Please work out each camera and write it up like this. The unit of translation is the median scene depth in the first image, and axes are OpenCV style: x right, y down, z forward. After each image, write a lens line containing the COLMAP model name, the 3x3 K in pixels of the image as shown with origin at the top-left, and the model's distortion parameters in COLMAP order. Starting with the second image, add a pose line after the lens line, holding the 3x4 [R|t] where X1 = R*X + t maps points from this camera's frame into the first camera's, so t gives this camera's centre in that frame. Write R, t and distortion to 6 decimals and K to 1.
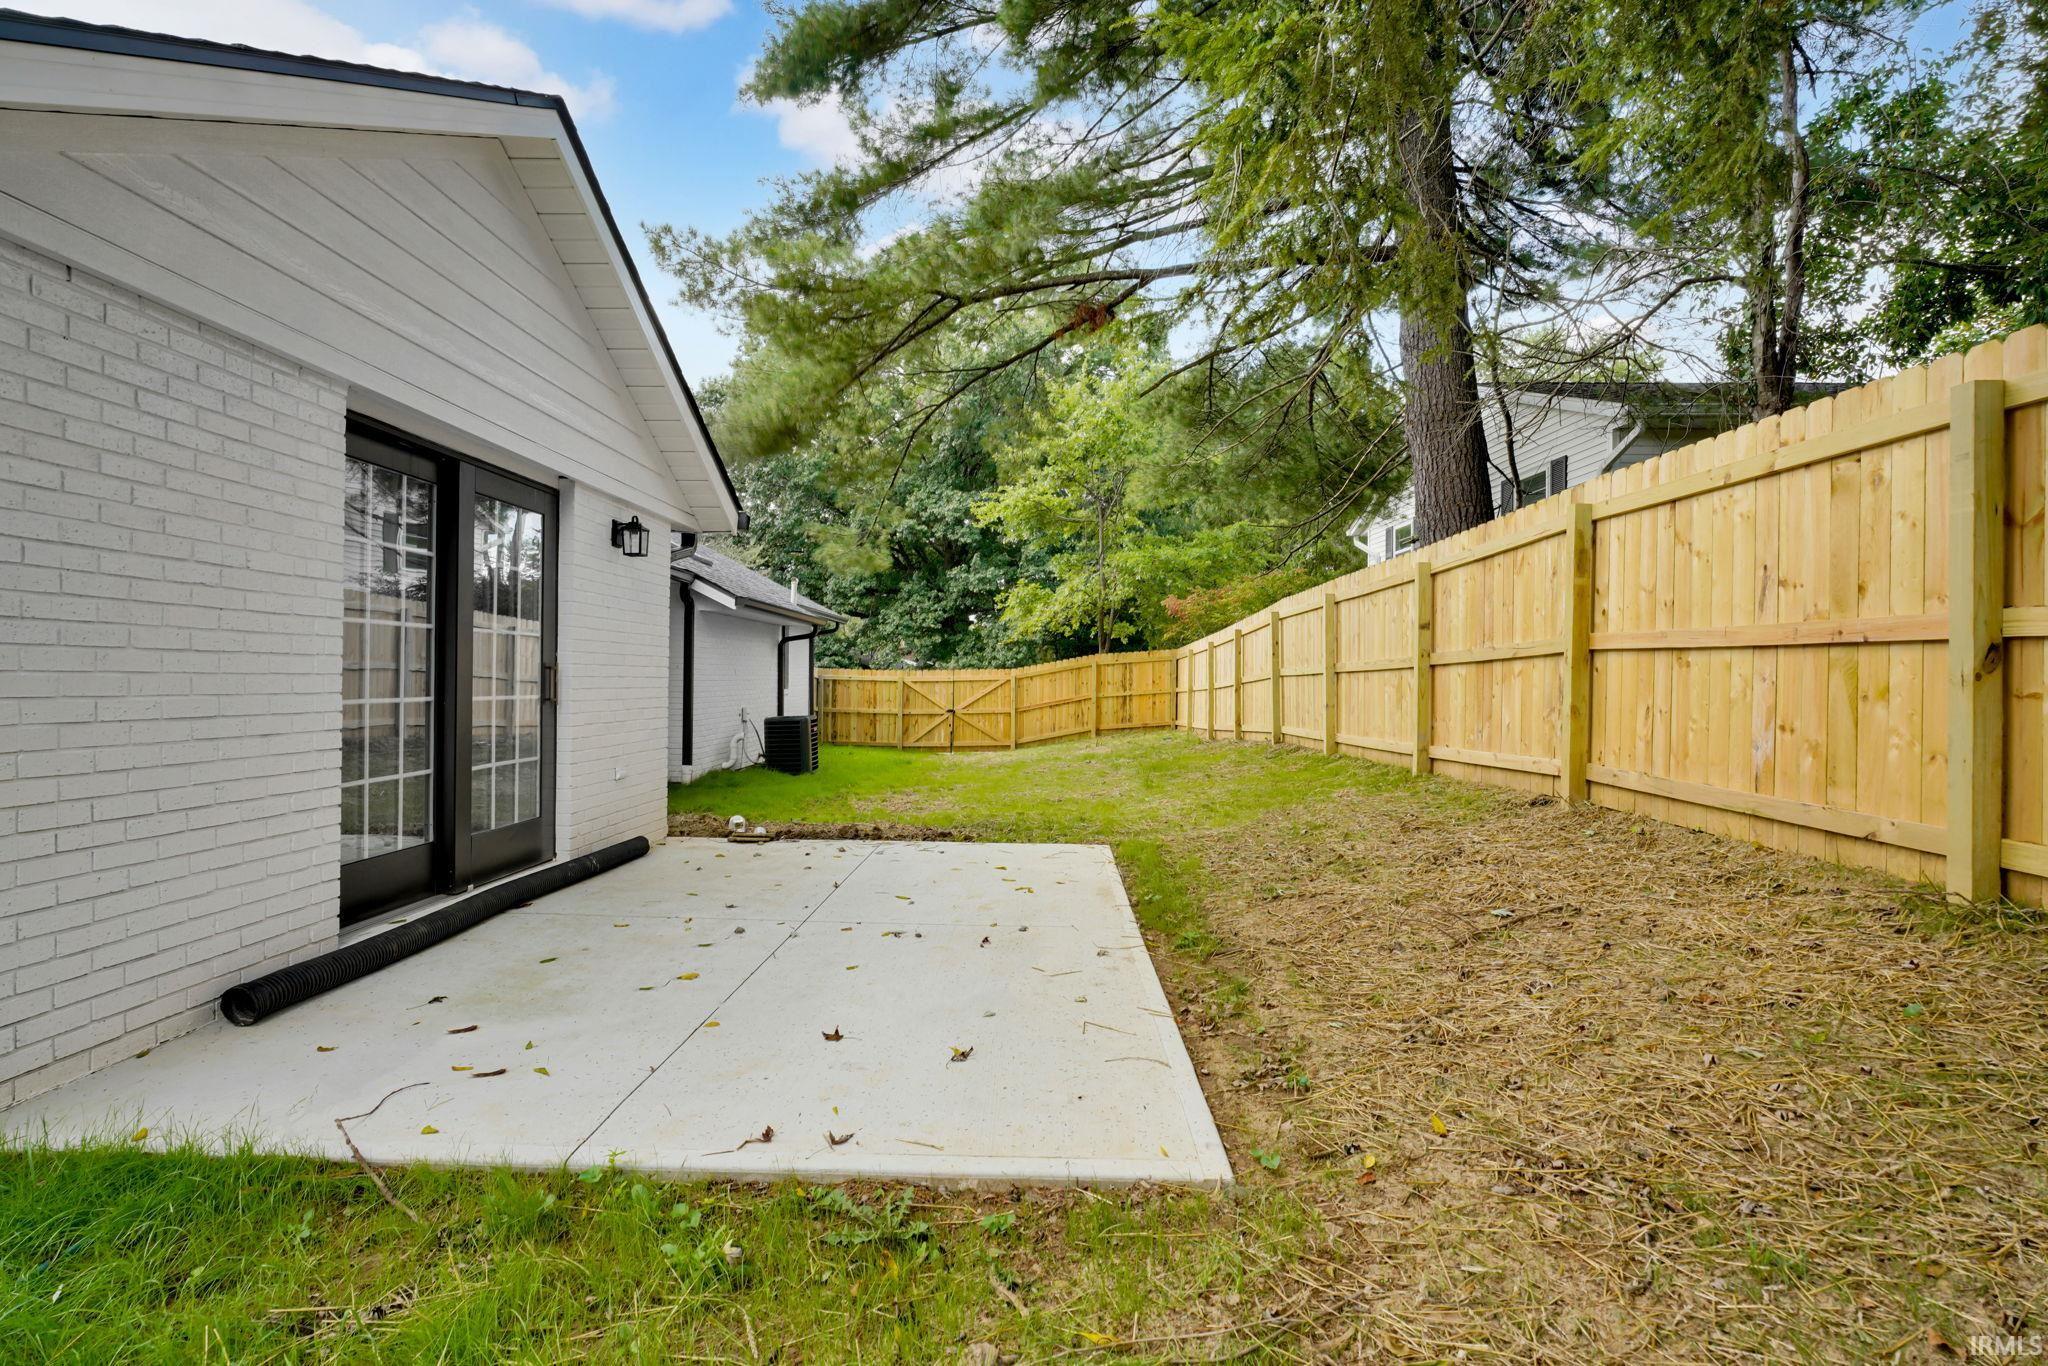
lens RADIAL K [[932.9, 0, 1016.5], [0, 932.9, 677.8], [0, 0, 1]] dist [-0.002783, 0.000198]
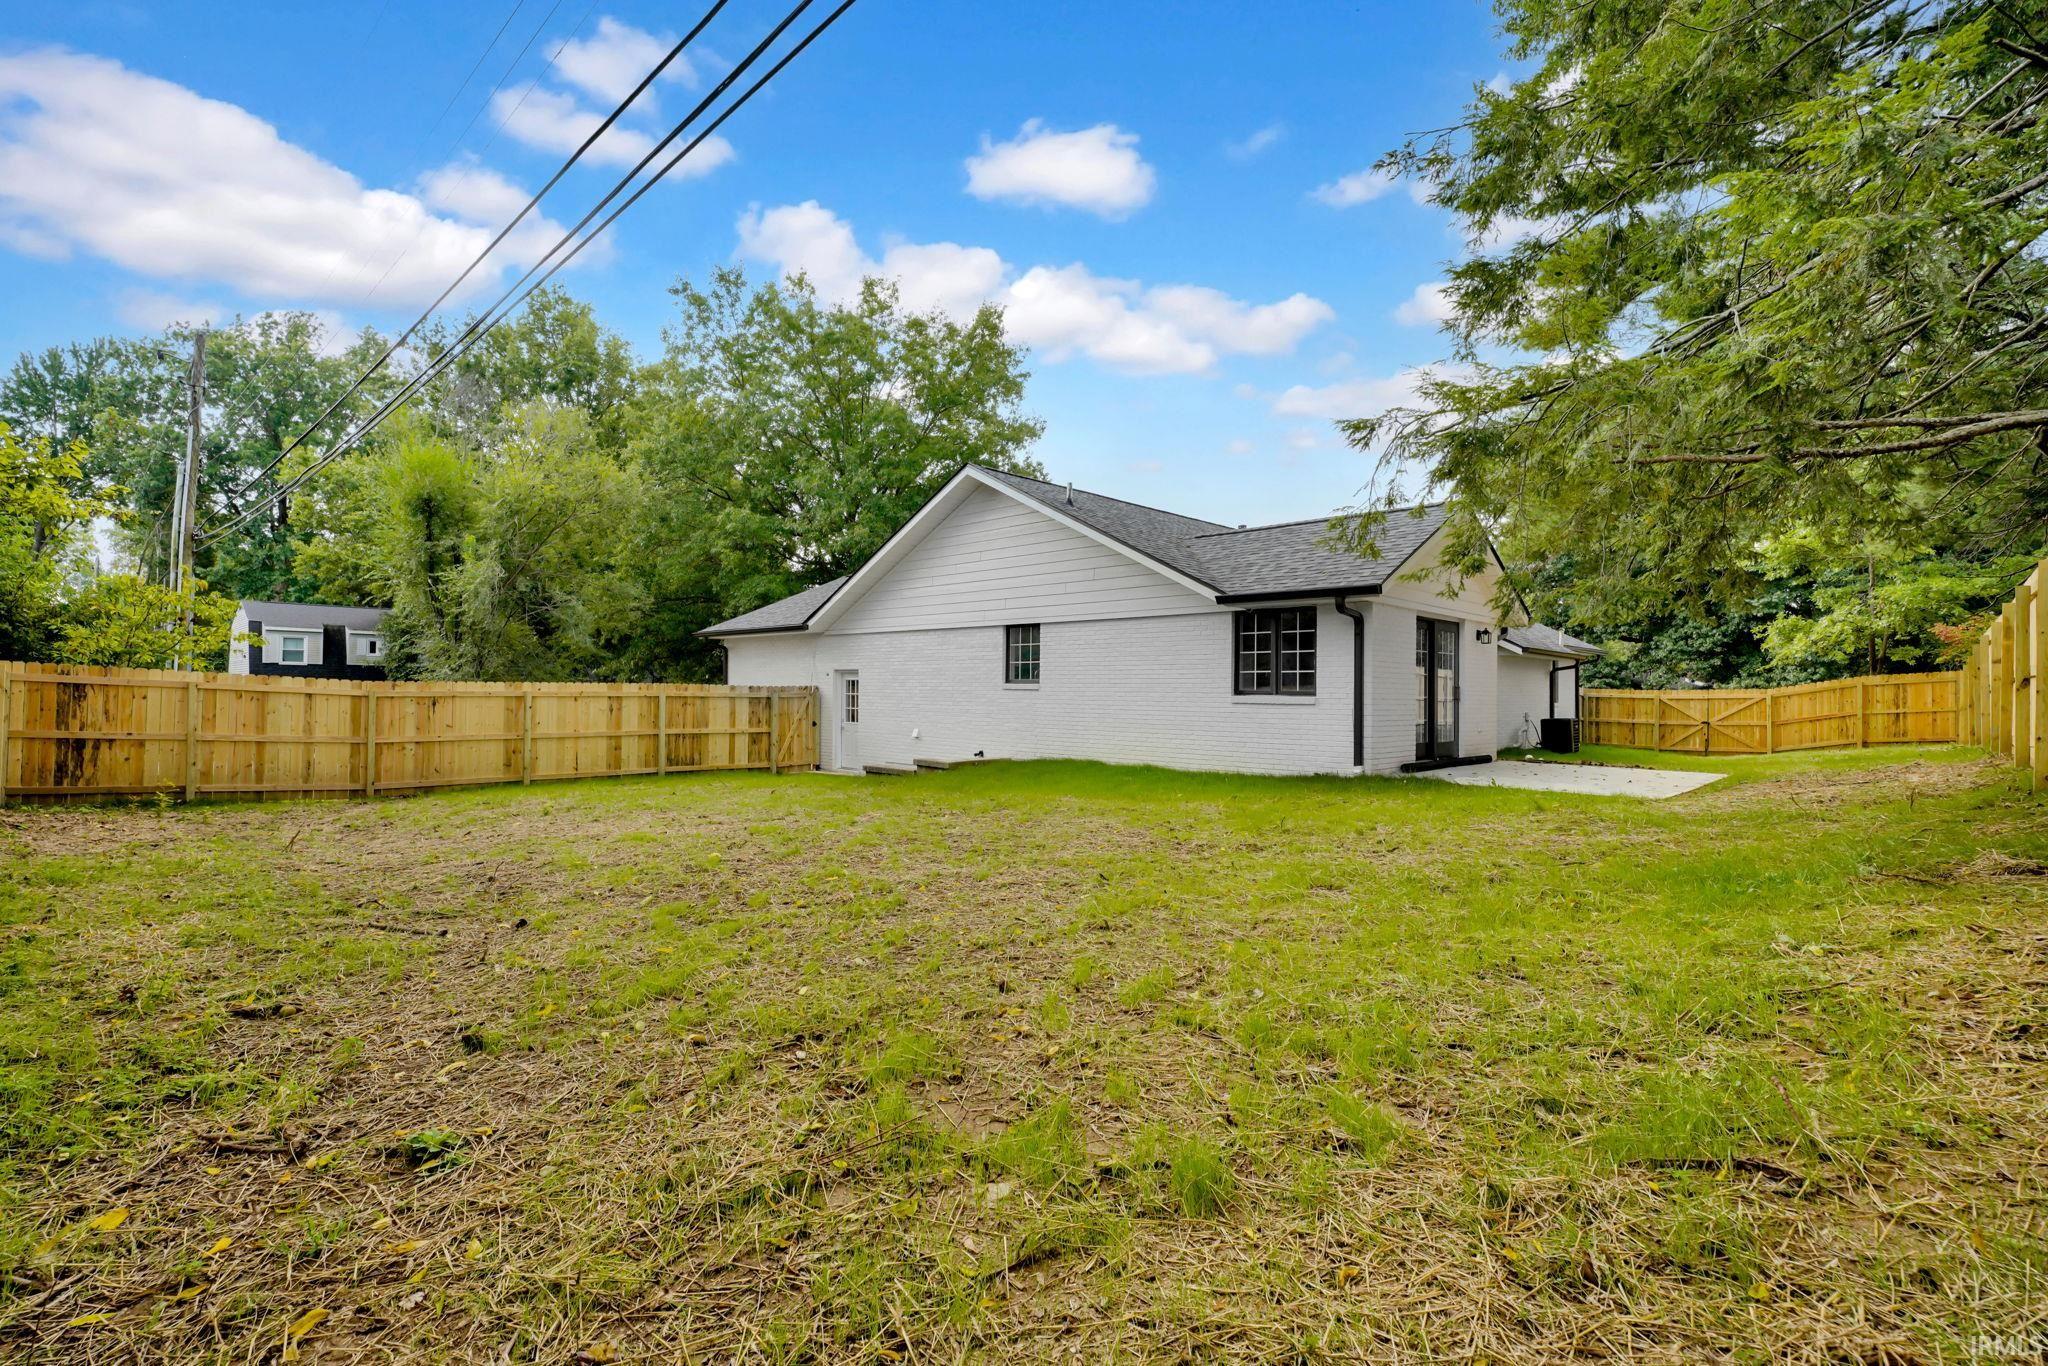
lens RADIAL K [[932.9, 0, 1013.2], [0, 932.9, 672.6], [0, 0, 1]] dist [-0.002783, 0.000198]
pose [[0.715104, -0.011986, -0.698916, 0.135885], [-0.007401, 0.999667, -0.024716, 0.006041], [0.698979, 0.022847, 0.714777, -0.525796]]
